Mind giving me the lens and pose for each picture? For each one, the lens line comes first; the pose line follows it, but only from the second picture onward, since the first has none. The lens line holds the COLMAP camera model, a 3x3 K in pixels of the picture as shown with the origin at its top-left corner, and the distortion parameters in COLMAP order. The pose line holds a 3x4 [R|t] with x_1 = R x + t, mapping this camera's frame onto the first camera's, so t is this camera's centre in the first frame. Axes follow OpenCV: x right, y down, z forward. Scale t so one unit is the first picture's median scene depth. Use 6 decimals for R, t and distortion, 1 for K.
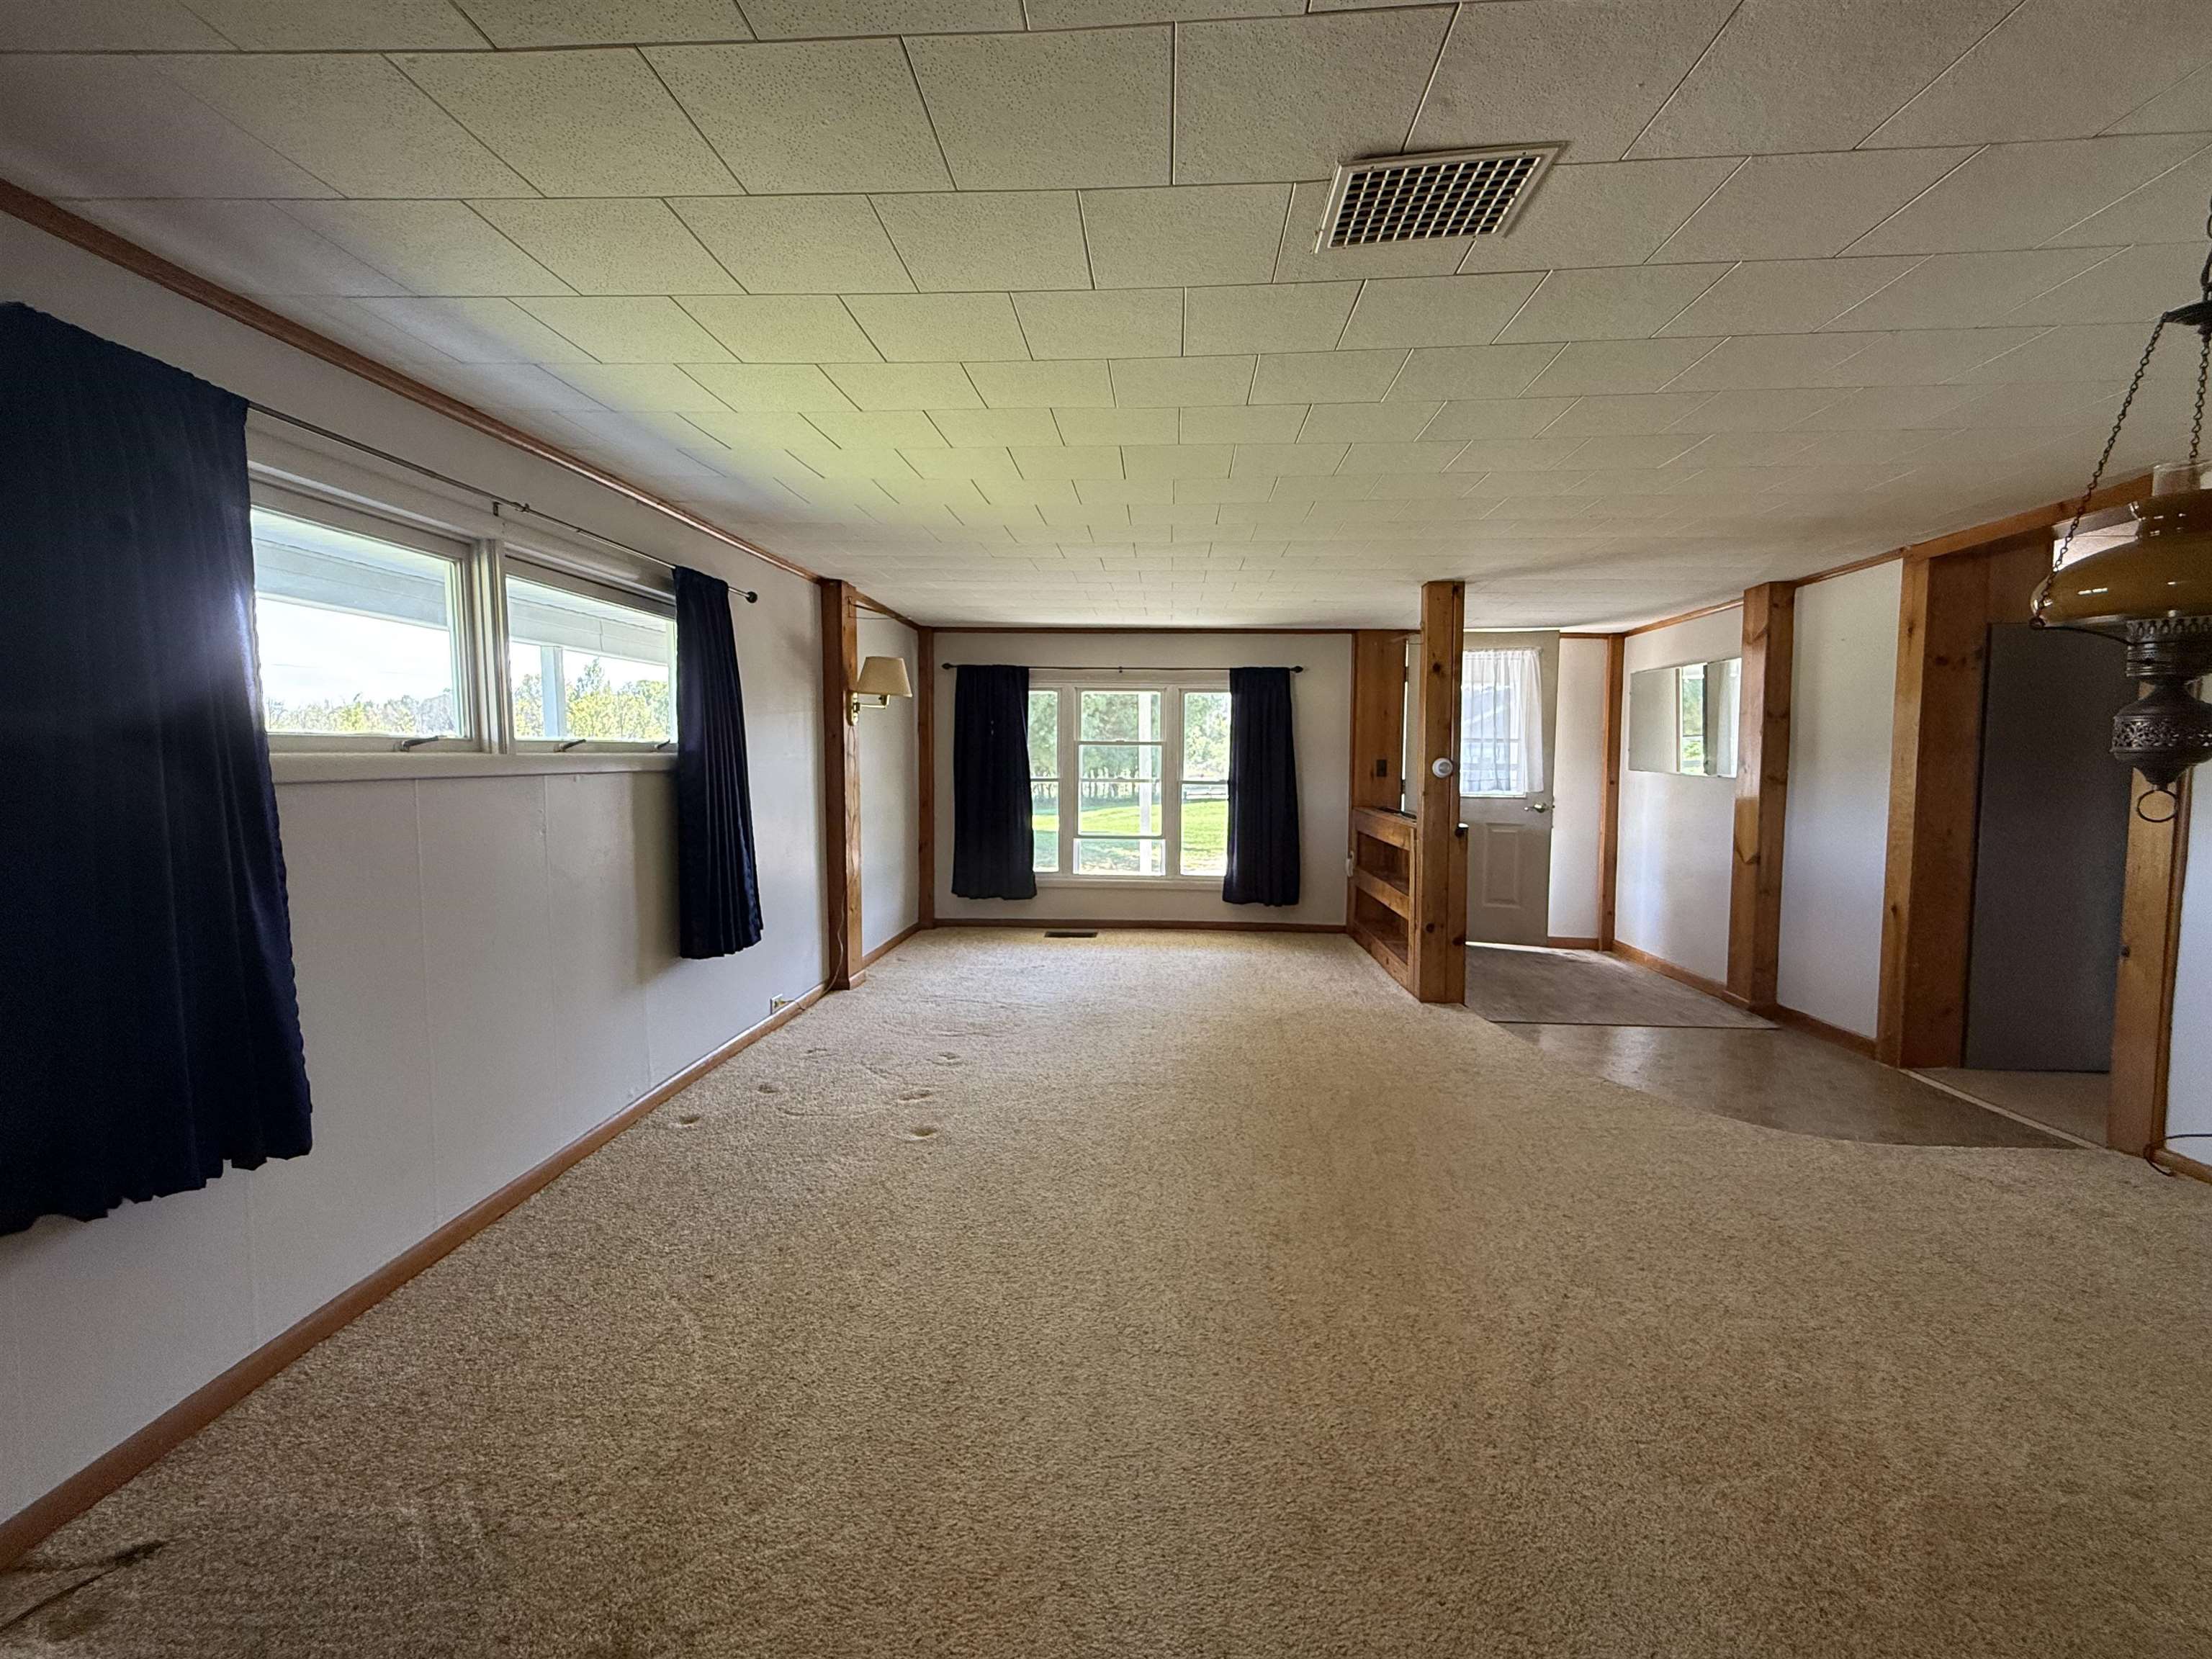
lens RADIAL K [[956.5, 0, 1105.6], [0, 956.5, 824.3], [0, 0, 1]] dist [0.000843, 0.000203]
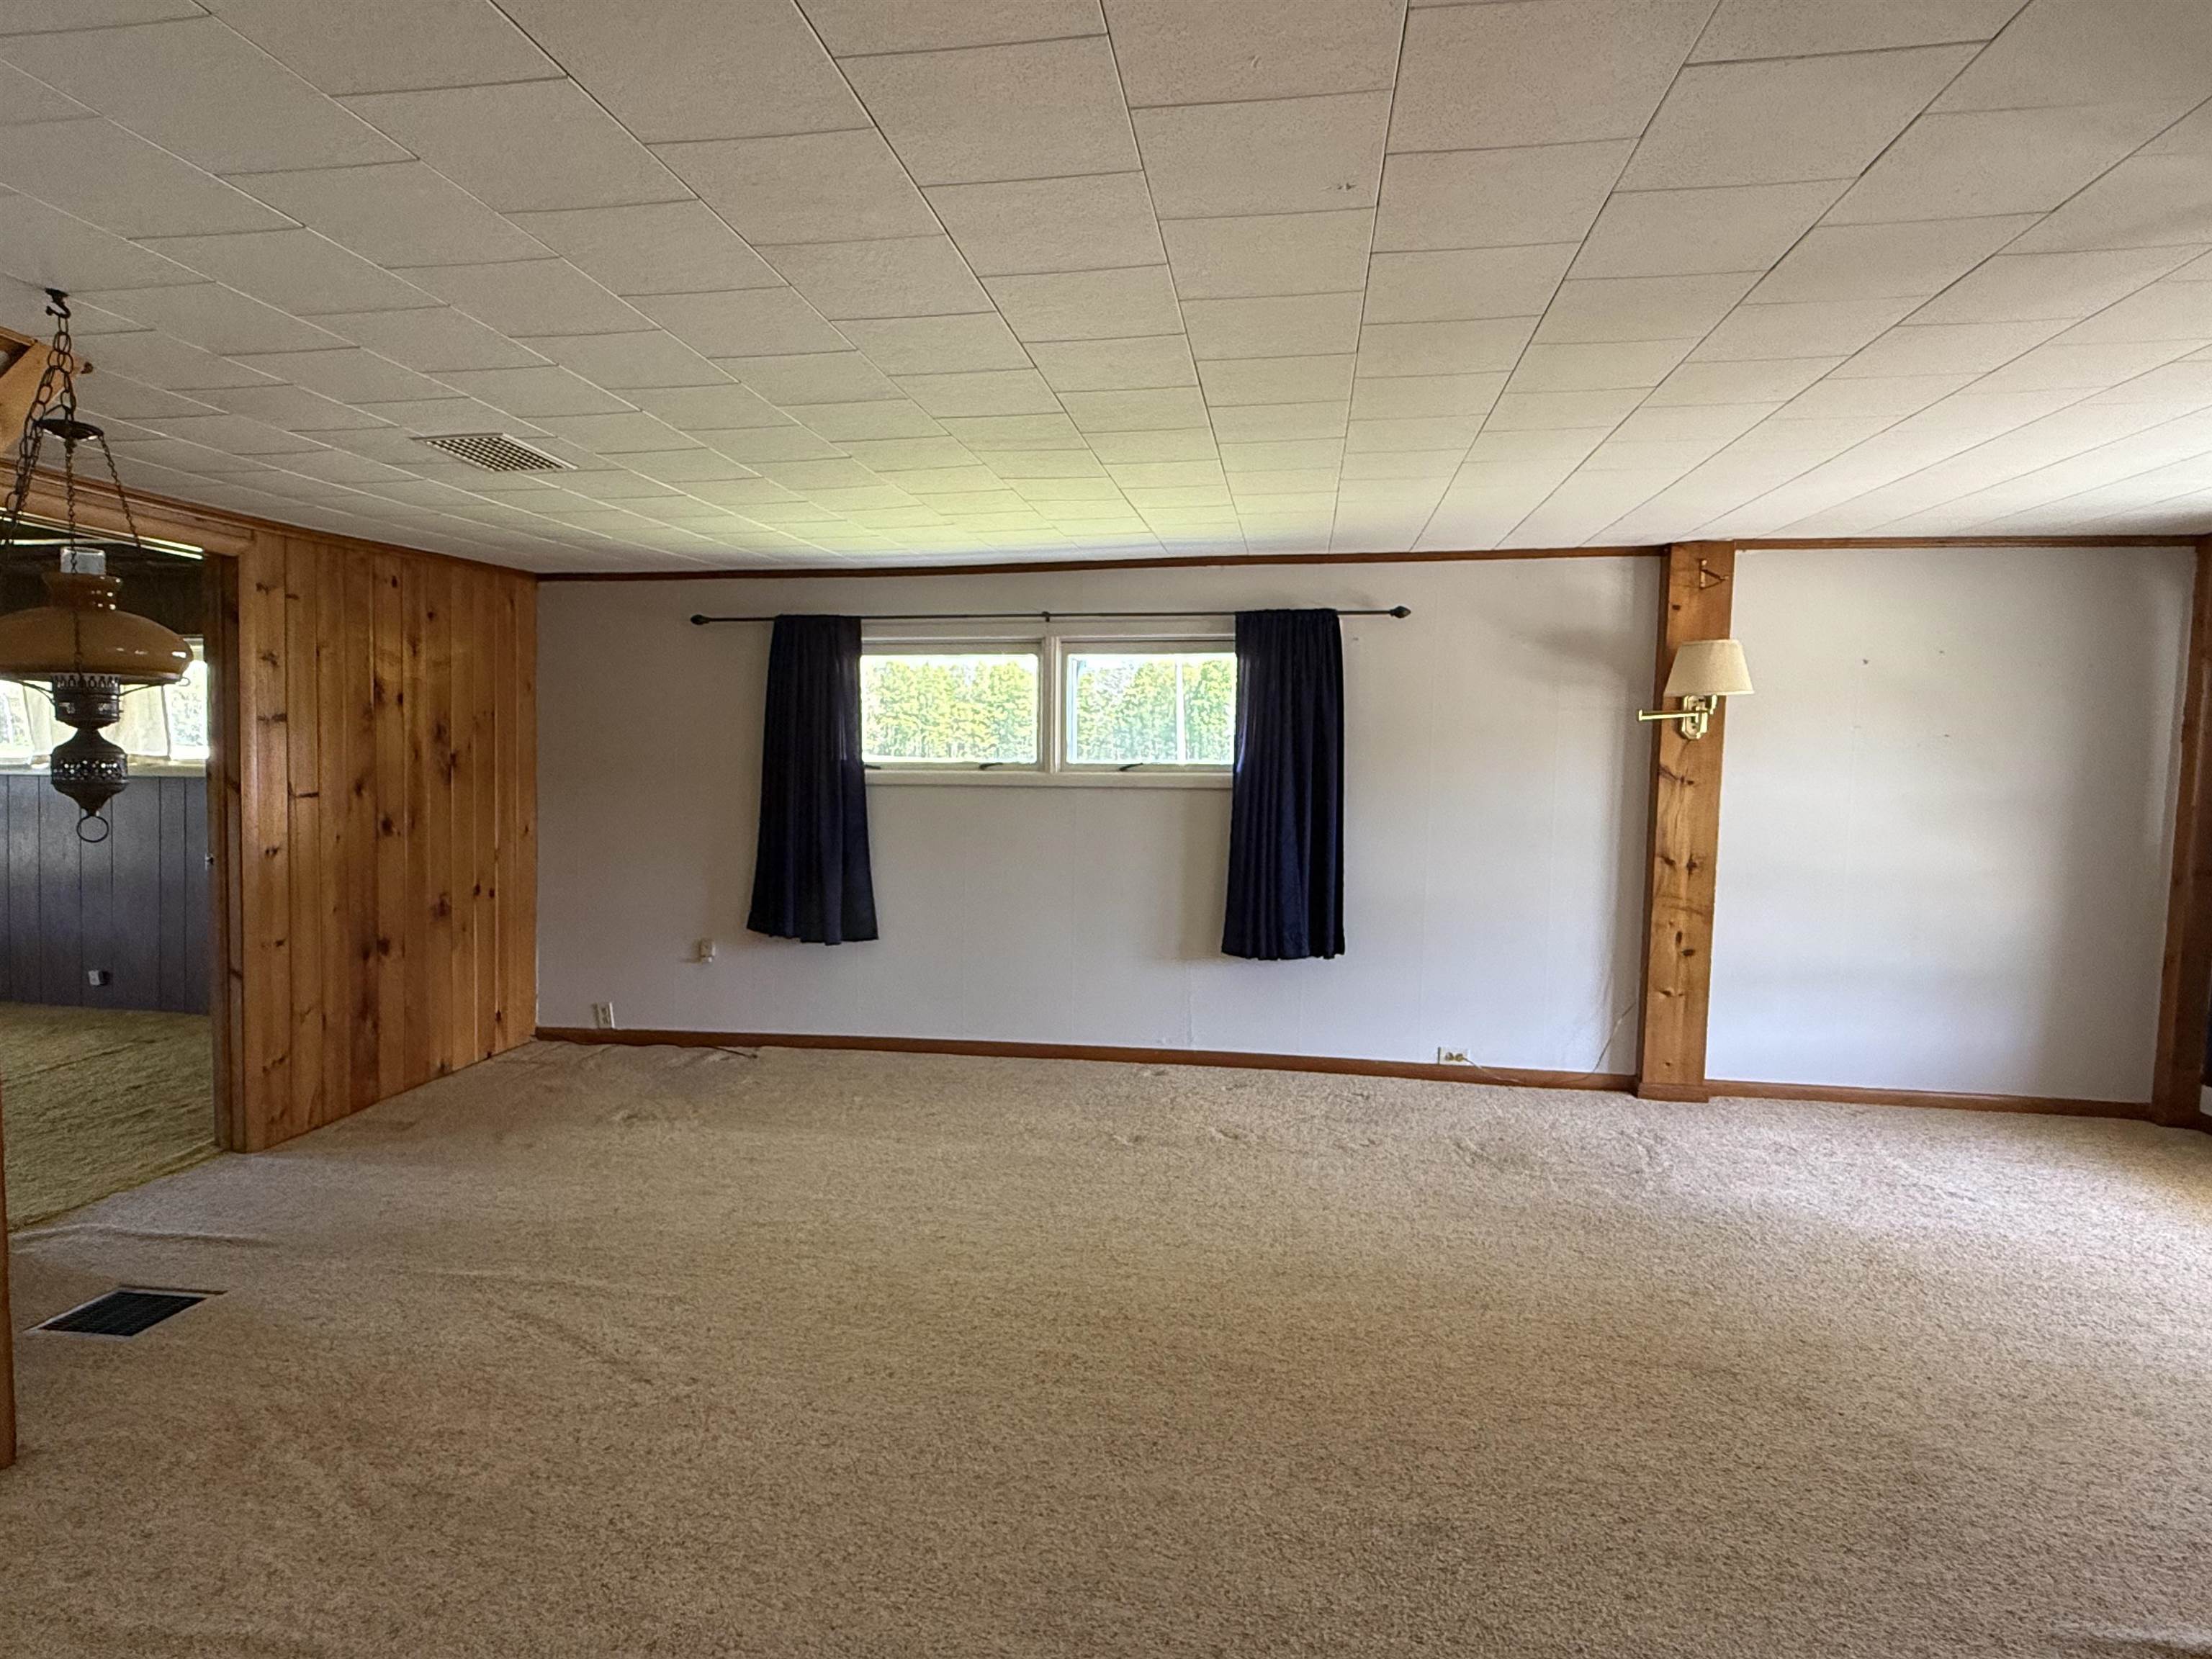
lens RADIAL K [[1214.7, 0, 1104.4], [0, 1214.7, 830.1], [0, 0, 1]] dist [0.007551, 0.001567]
pose [[-0.091605, 0.052740, -0.994398, 1.160903], [-0.078953, 0.995068, 0.060049, -0.092921], [0.992661, 0.084011, -0.086989, 1.109361]]
